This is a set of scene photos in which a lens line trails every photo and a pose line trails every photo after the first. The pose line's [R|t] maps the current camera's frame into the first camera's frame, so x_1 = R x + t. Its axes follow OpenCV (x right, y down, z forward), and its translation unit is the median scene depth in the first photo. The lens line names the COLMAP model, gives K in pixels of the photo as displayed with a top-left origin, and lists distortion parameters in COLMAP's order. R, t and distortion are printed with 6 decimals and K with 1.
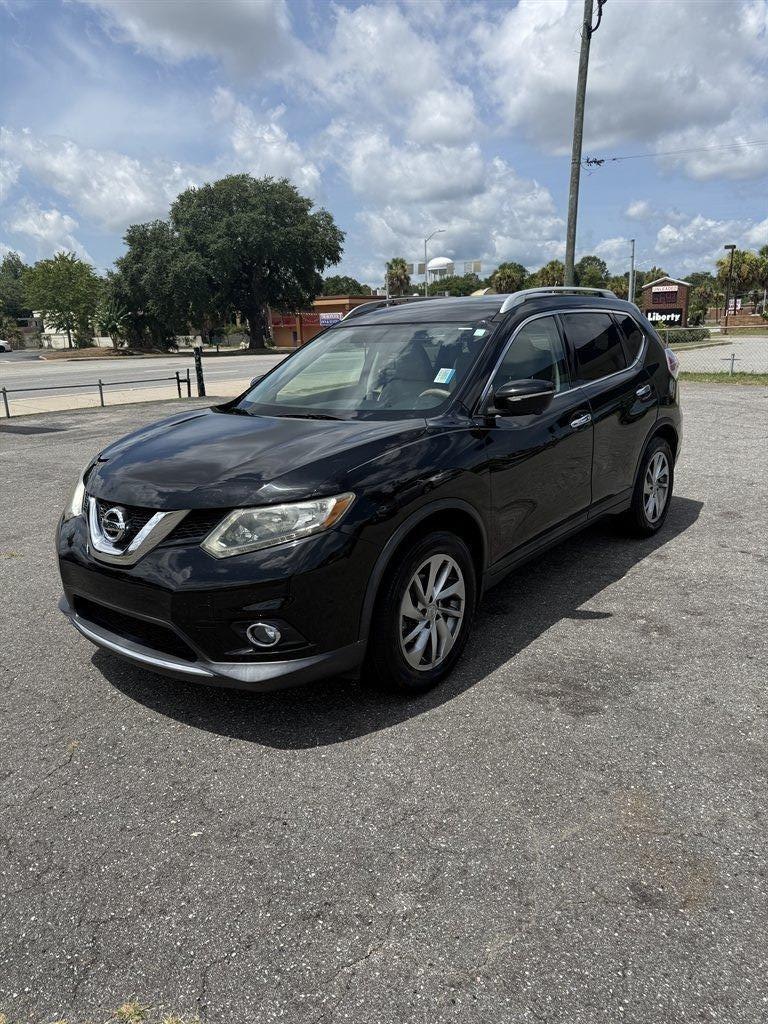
lens RADIAL K [[742.2, 0, 384.0], [0, 742.2, 512.0], [0, 0, 1]] dist [-0.013229, -0.011649]
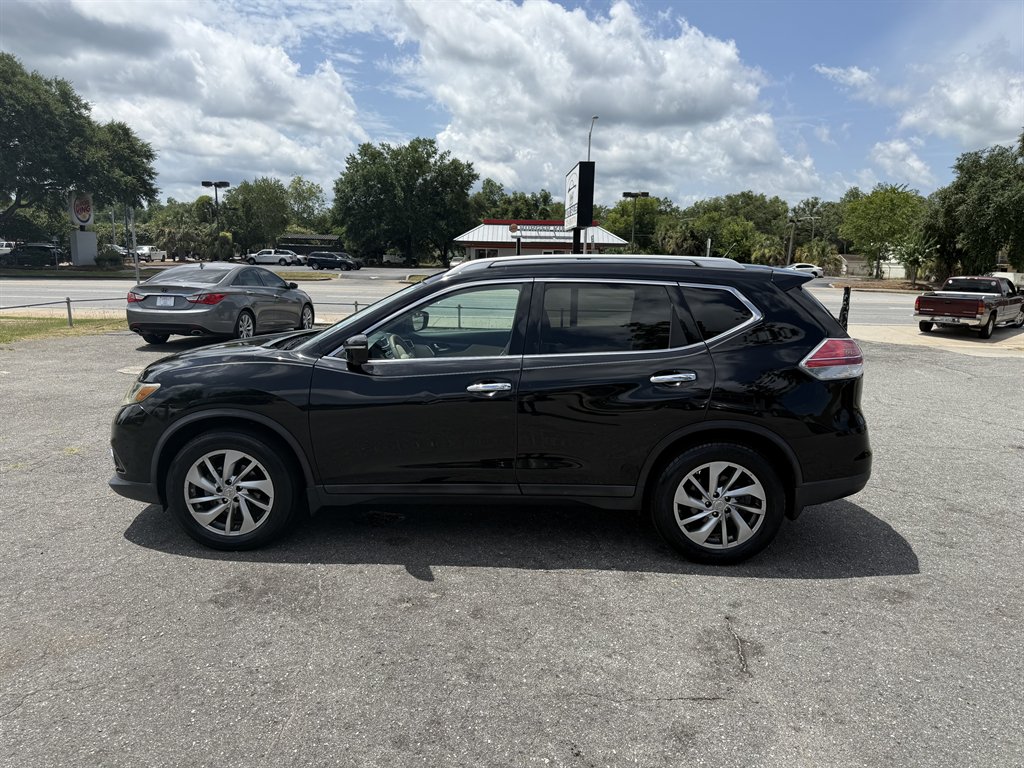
lens RADIAL K [[742.2, 0, 512.0], [0, 742.2, 384.0], [0, 0, 1]] dist [-0.013229, -0.011649]
pose [[0.595757, 0.173834, -0.784127, 0.098623], [-0.228555, 0.972626, 0.041973, -0.016223], [0.769958, 0.154211, 0.619179, 0.038745]]
